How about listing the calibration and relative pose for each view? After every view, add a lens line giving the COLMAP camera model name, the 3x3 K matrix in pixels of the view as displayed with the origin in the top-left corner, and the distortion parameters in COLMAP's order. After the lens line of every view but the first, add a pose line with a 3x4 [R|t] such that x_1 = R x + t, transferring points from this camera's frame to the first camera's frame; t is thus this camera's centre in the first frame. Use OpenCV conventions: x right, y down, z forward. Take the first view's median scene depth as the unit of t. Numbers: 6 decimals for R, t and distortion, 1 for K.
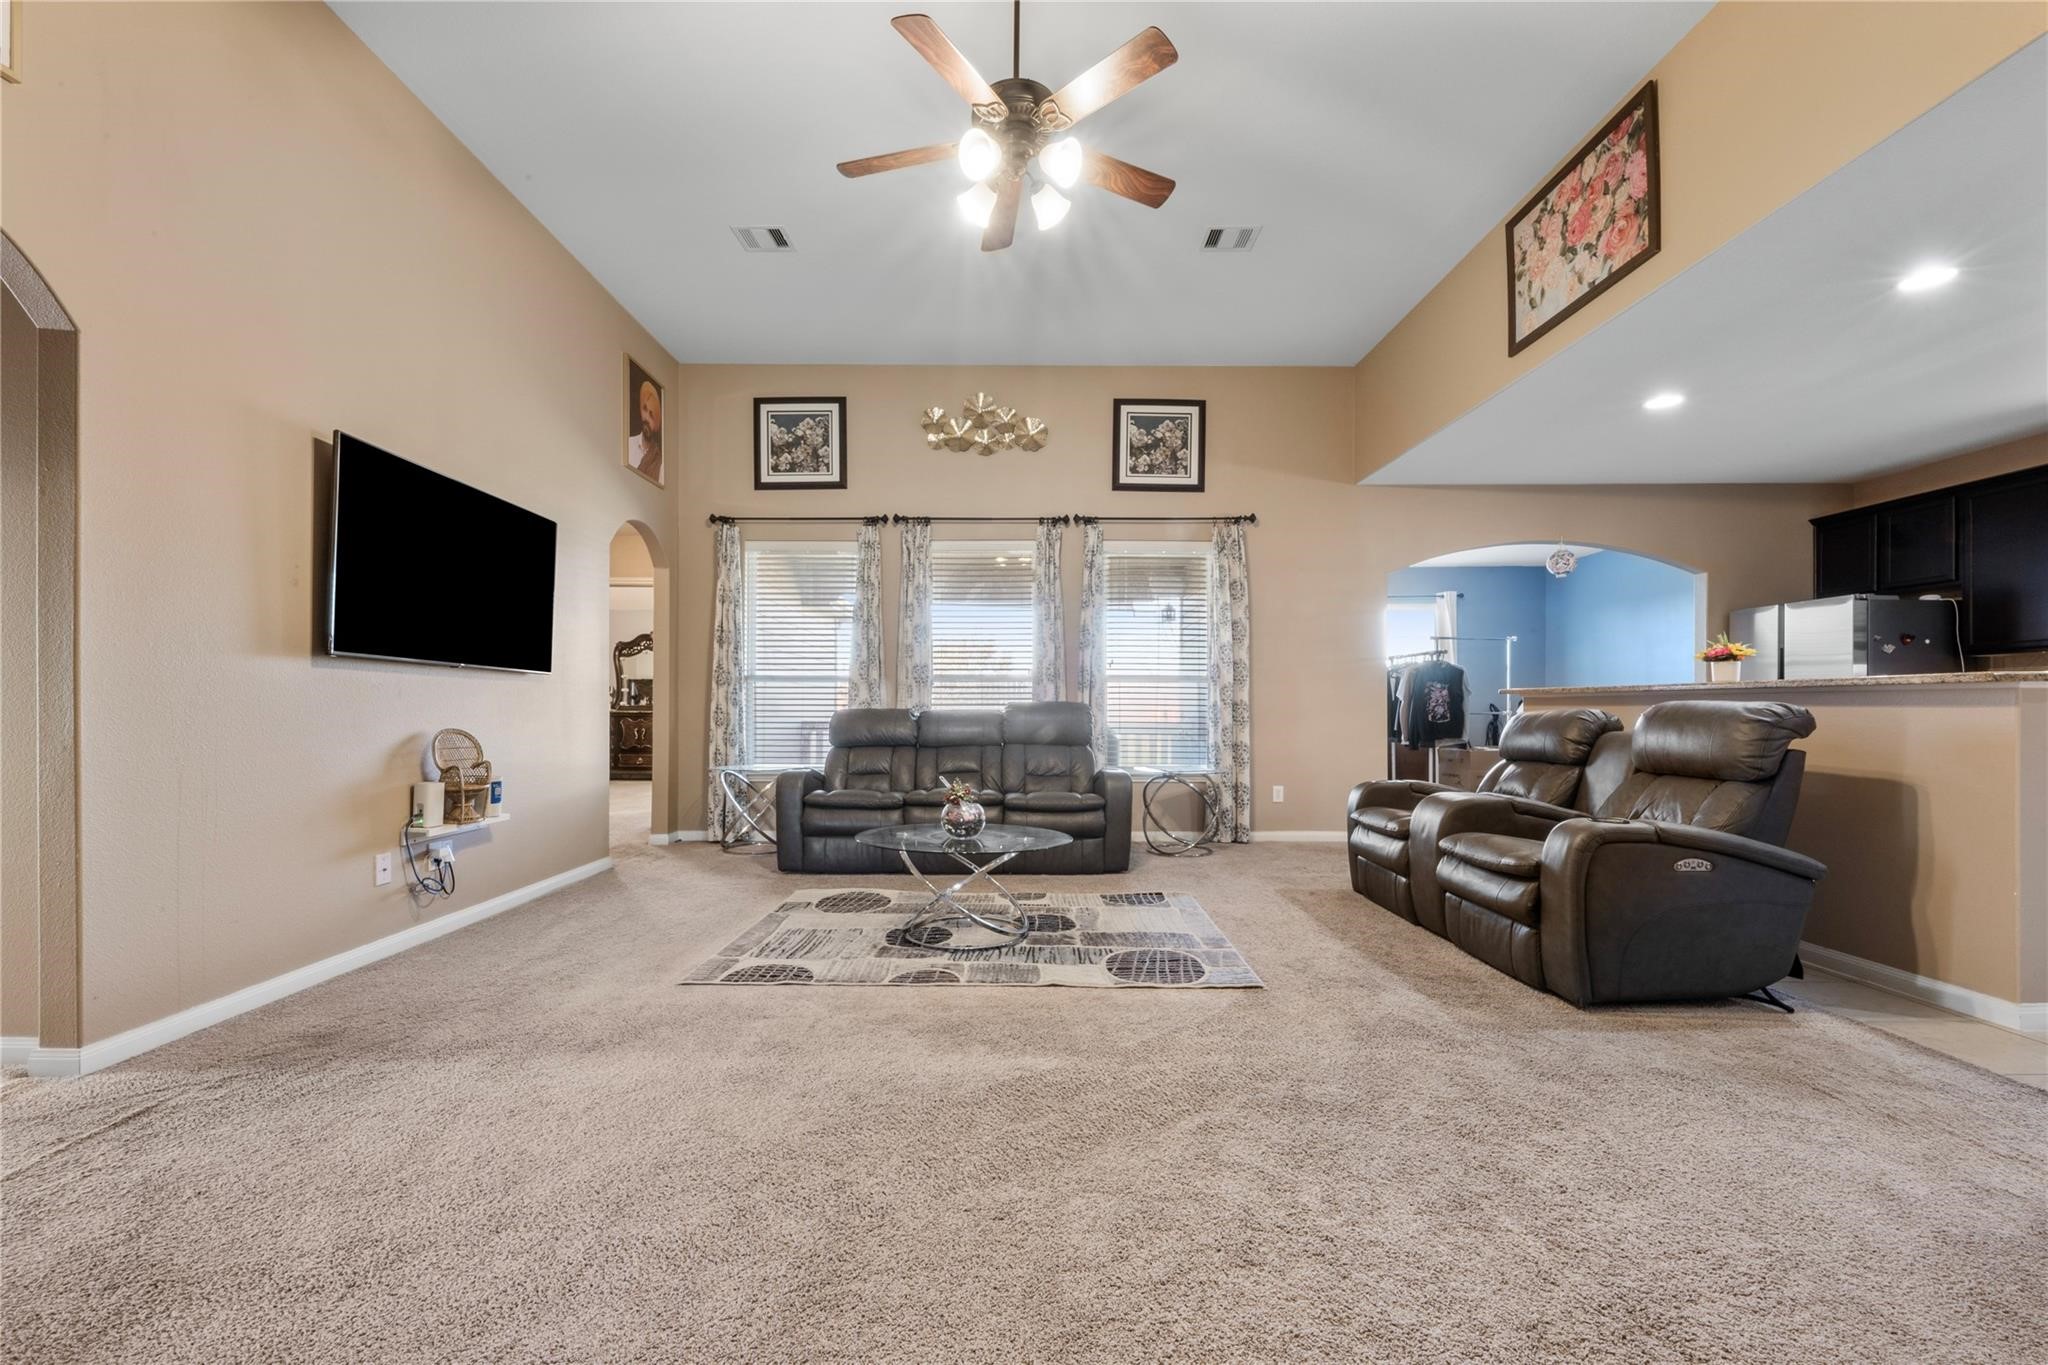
lens RADIAL K [[836.4, 0, 1018.6], [0, 836.4, 712.1], [0, 0, 1]] dist [0.002760, -0.000547]
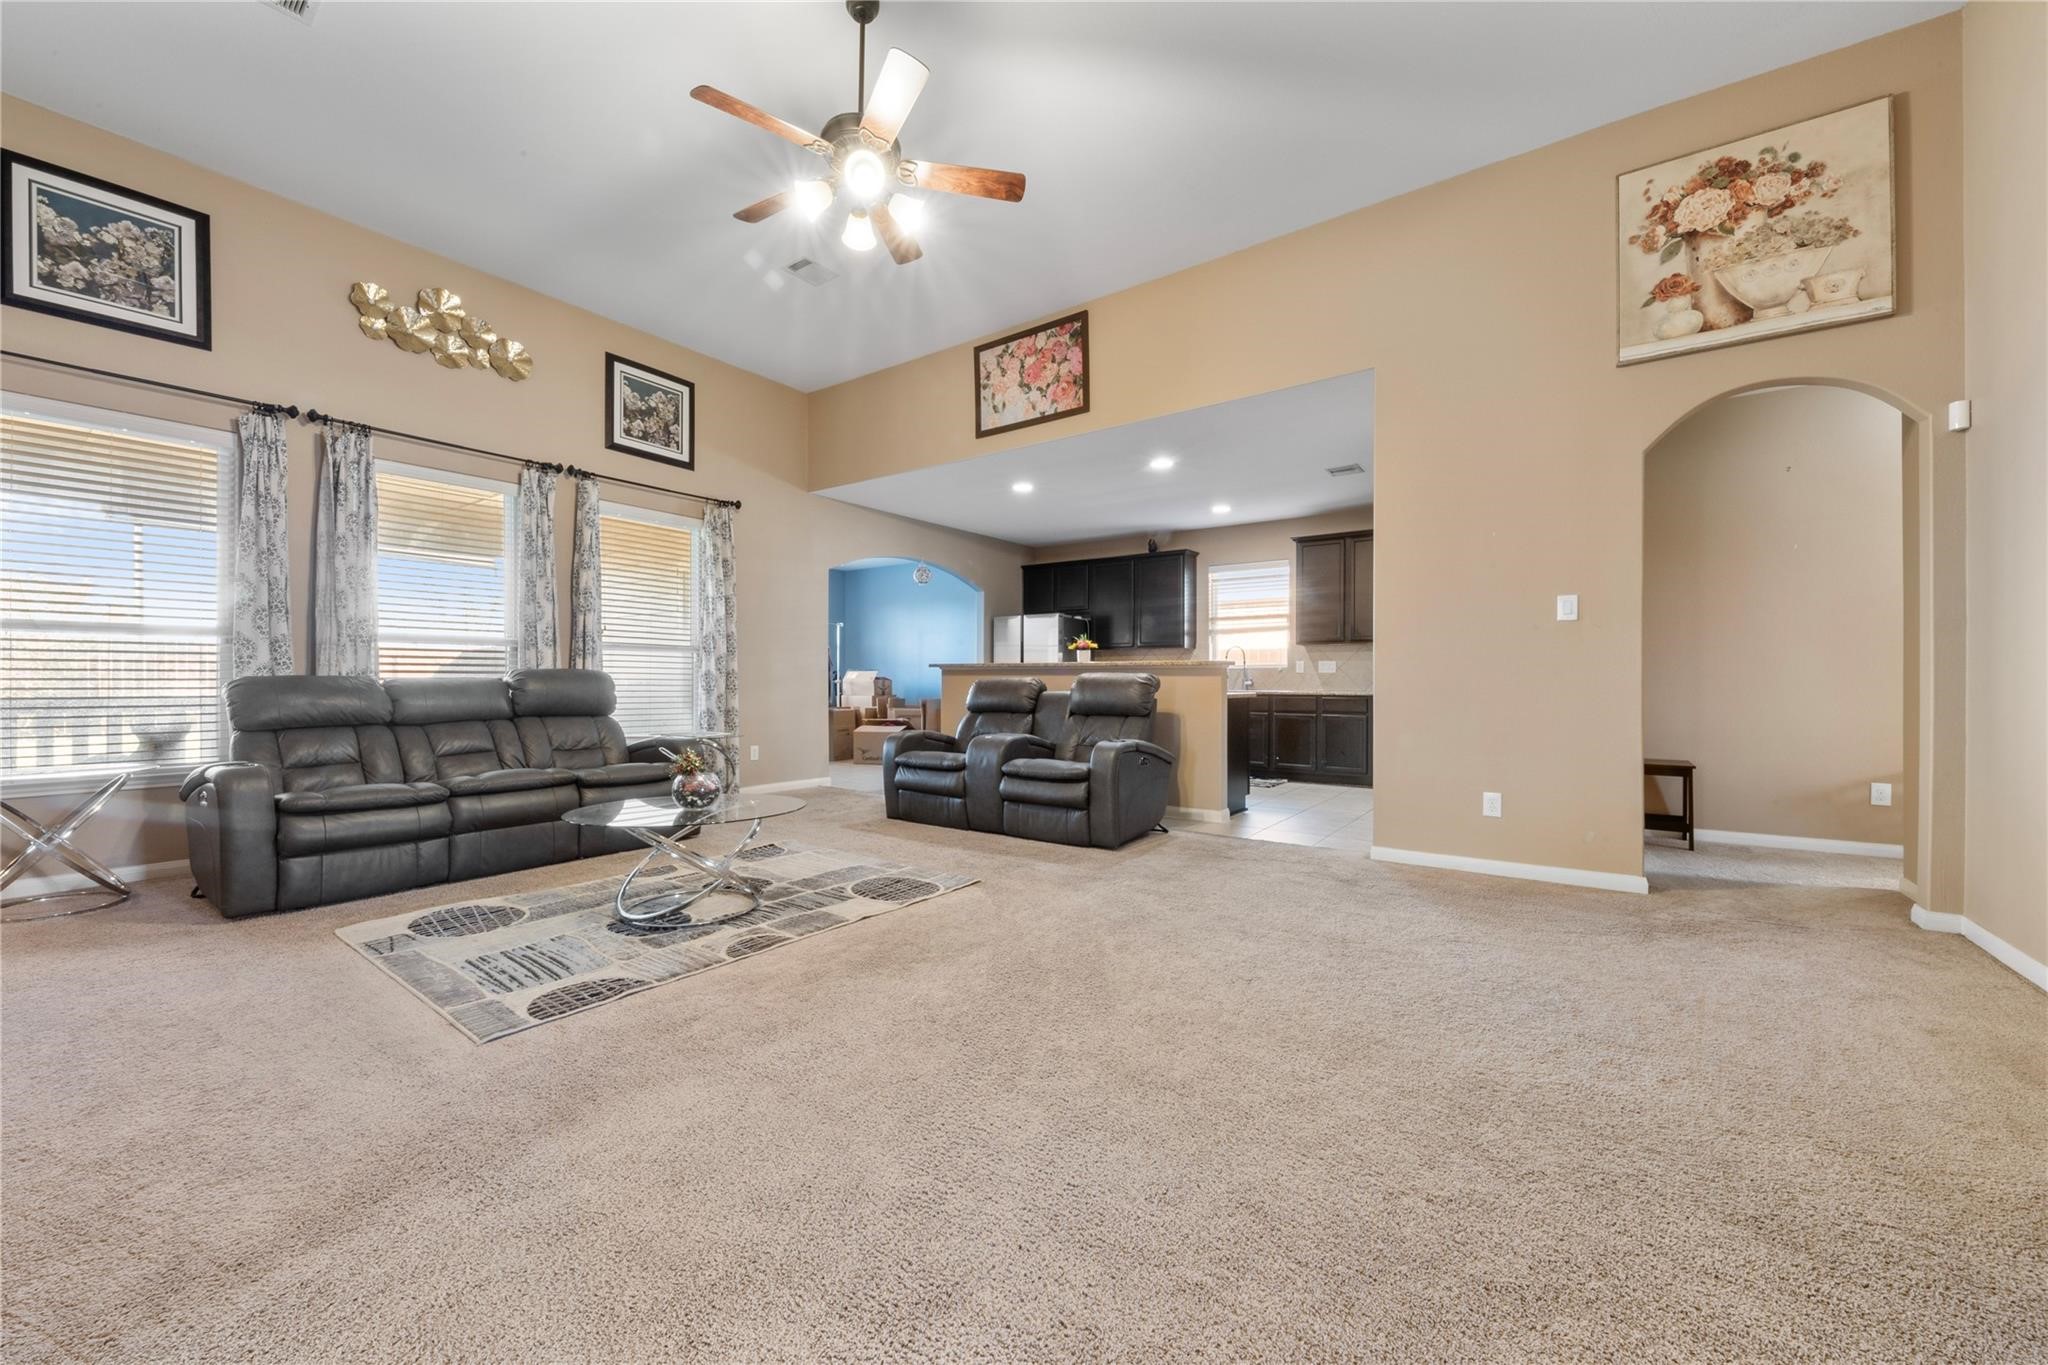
lens RADIAL K [[766.4, 0, 1024.0], [0, 766.4, 682.5], [0, 0, 1]] dist [0.015520, -0.008929]
pose [[0.585907, -0.002040, 0.810376, -0.467629], [0.002417, 0.999997, 0.000770, 0.004043], [-0.810375, 0.001508, 0.585910, 0.145087]]
